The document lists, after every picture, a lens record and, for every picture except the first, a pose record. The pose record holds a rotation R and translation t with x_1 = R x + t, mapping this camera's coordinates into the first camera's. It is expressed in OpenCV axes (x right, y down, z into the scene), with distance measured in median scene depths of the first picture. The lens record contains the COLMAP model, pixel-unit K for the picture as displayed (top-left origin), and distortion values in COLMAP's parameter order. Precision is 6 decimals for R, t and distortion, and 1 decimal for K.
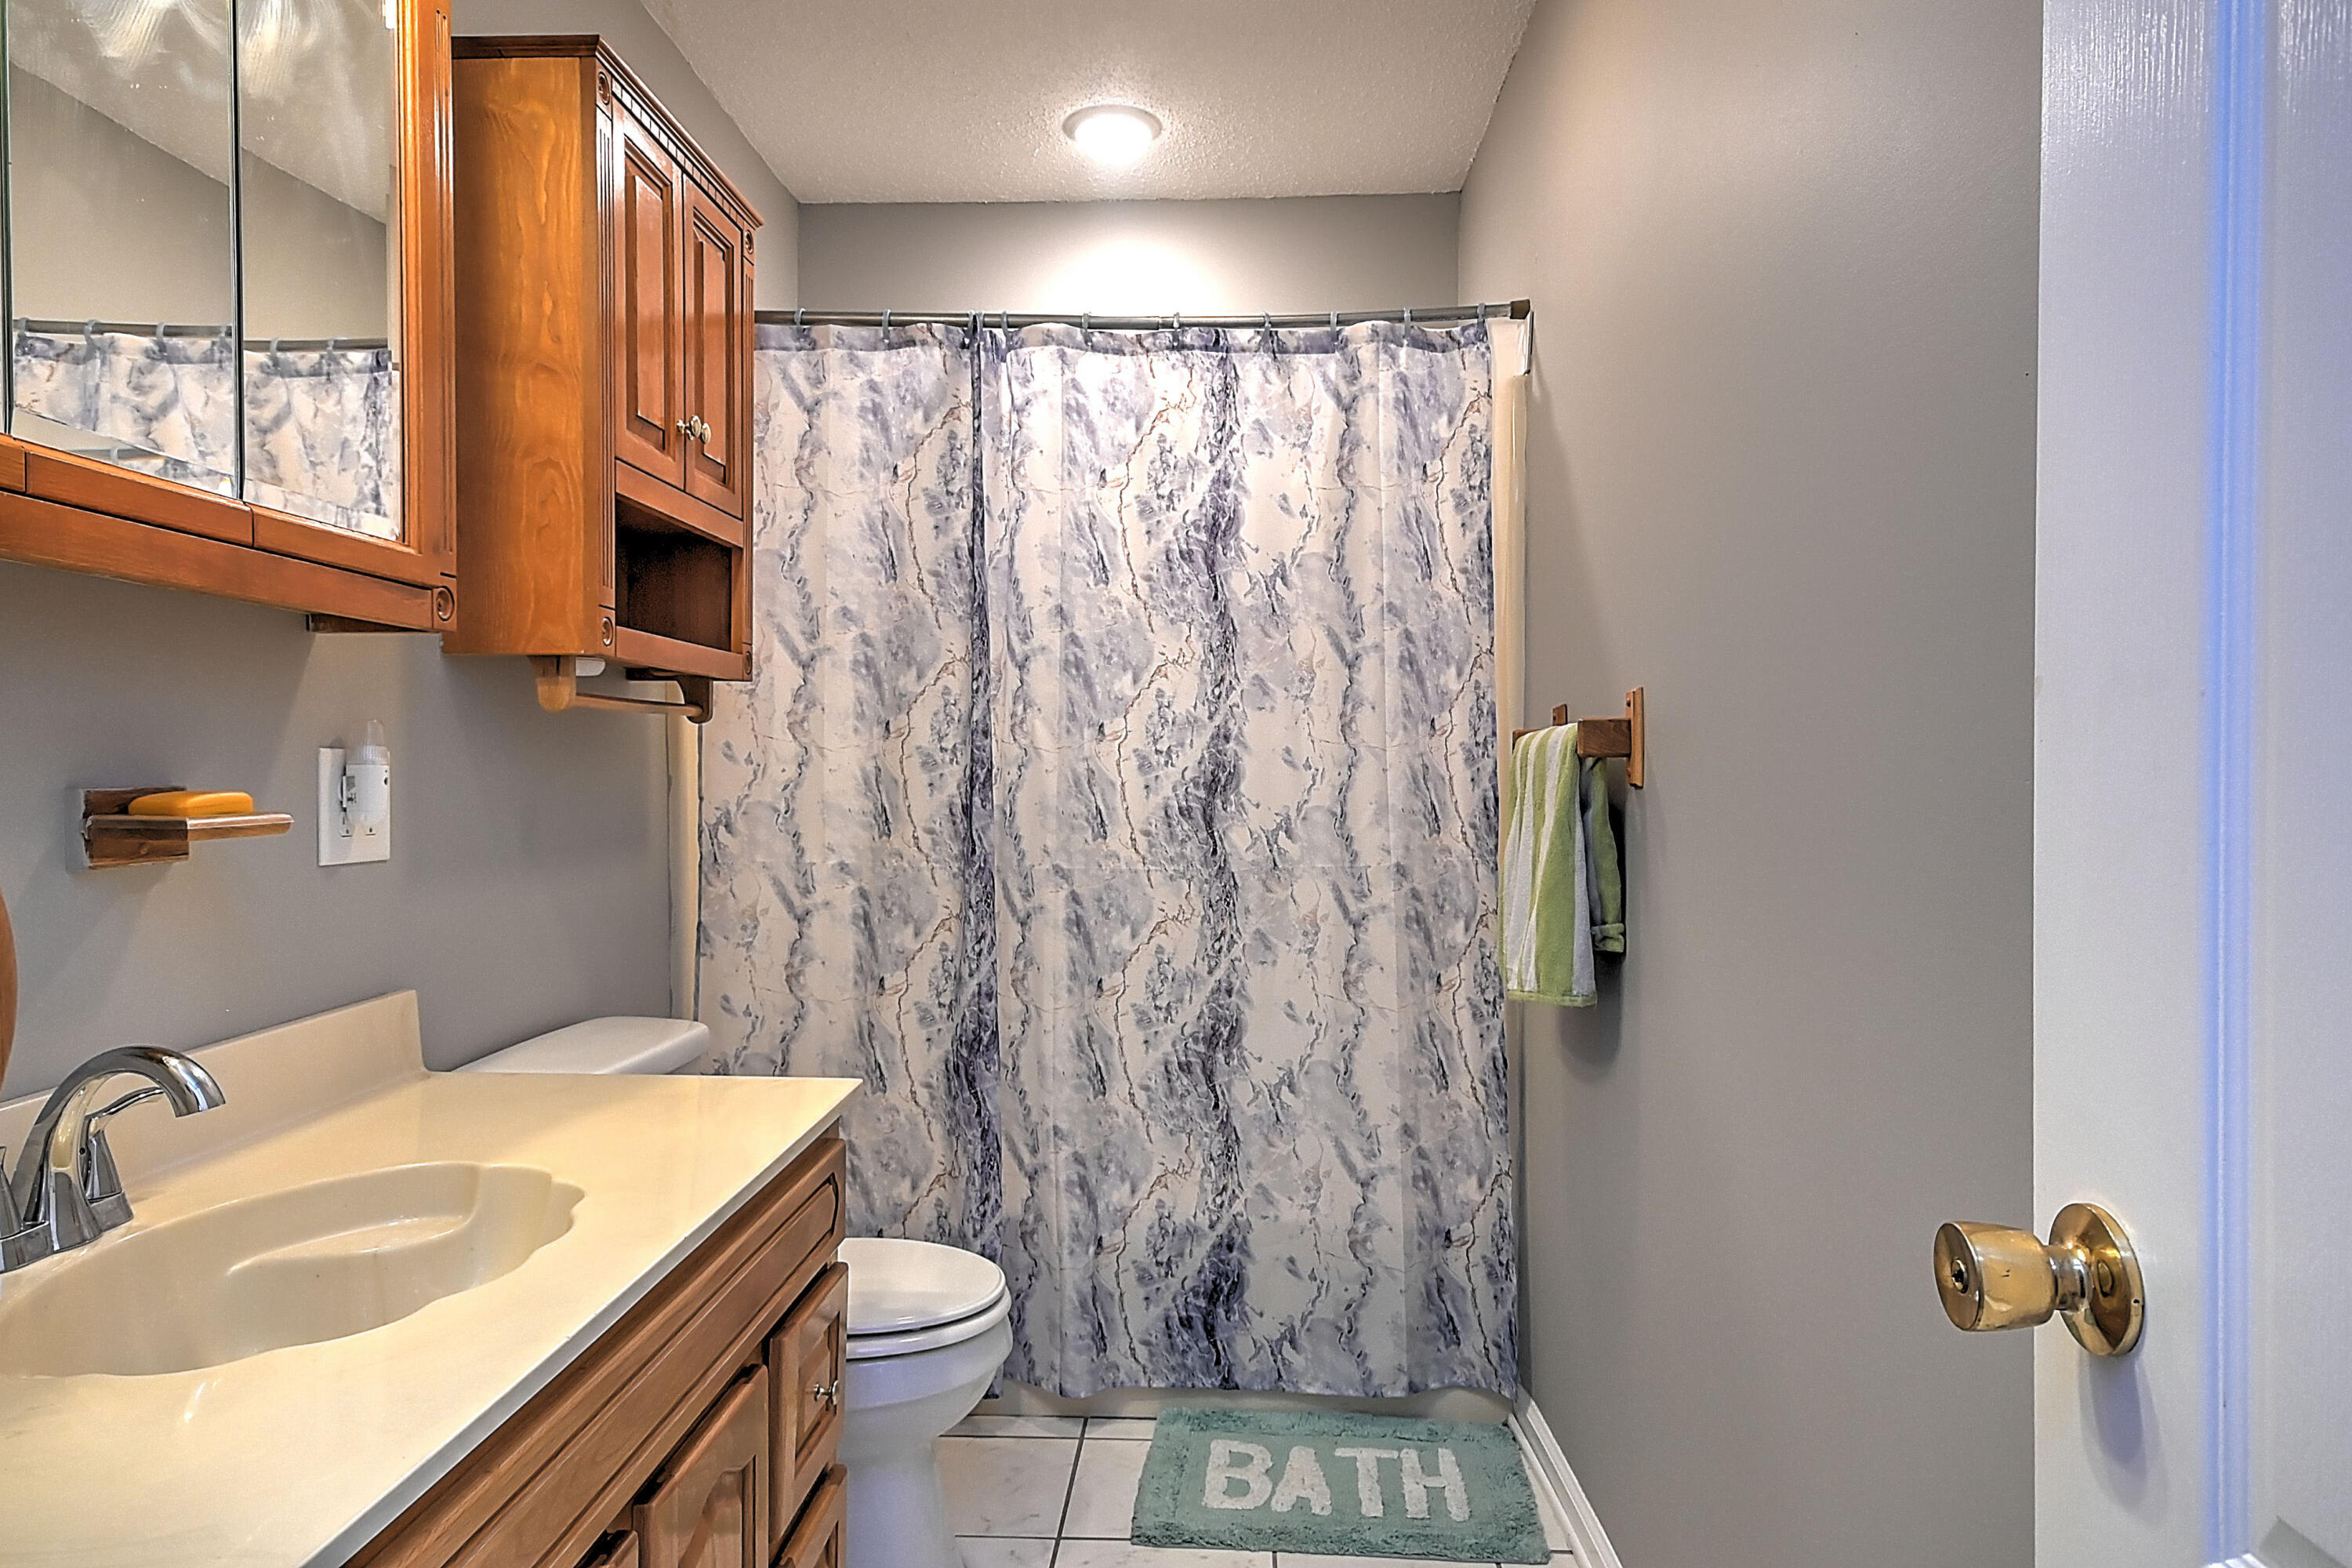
lens RADIAL K [[1490.4, 0, 1180.4], [0, 1490.4, 775.5], [0, 0, 1]] dist [-0.000173, 0.002771]
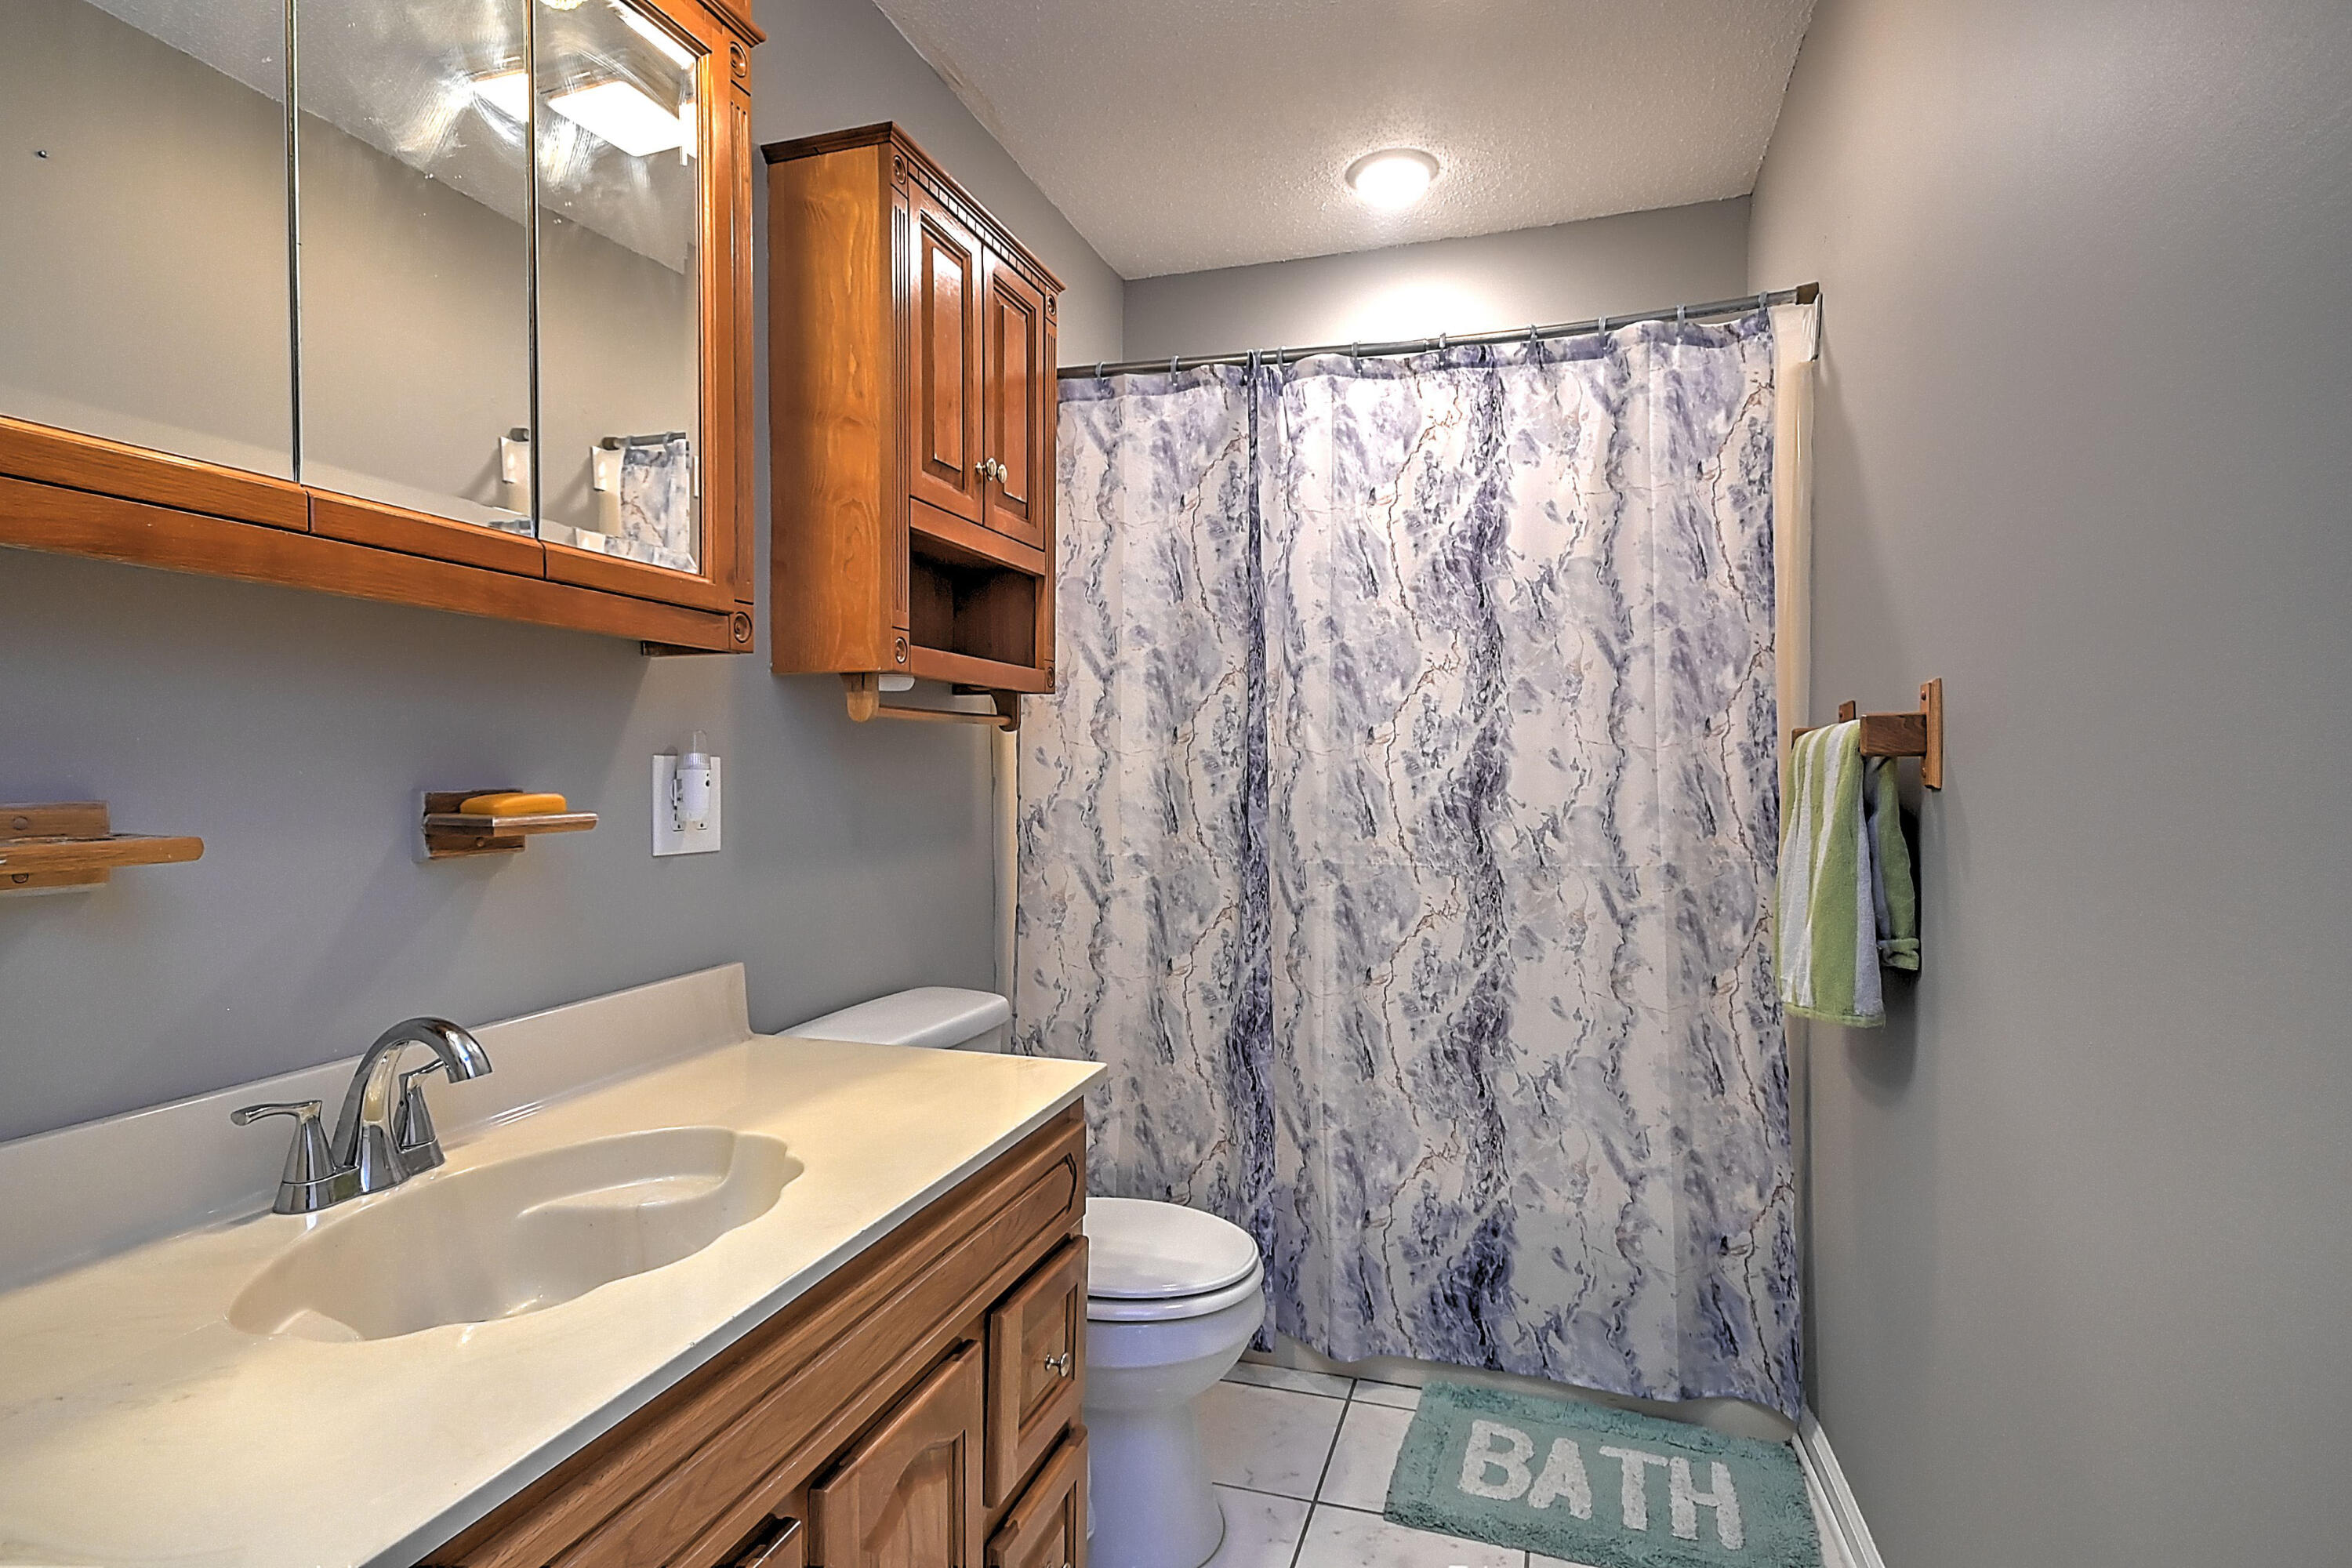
lens RADIAL K [[1249.1, 0, 1159.2], [0, 1249.1, 782.2], [0, 0, 1]] dist [0.004607, 0.008220]
pose [[0.962658, -0.000426, -0.270722, 0.044344], [0.001985, 0.999983, 0.005485, -0.001189], [0.270715, -0.005818, 0.962642, 0.103913]]
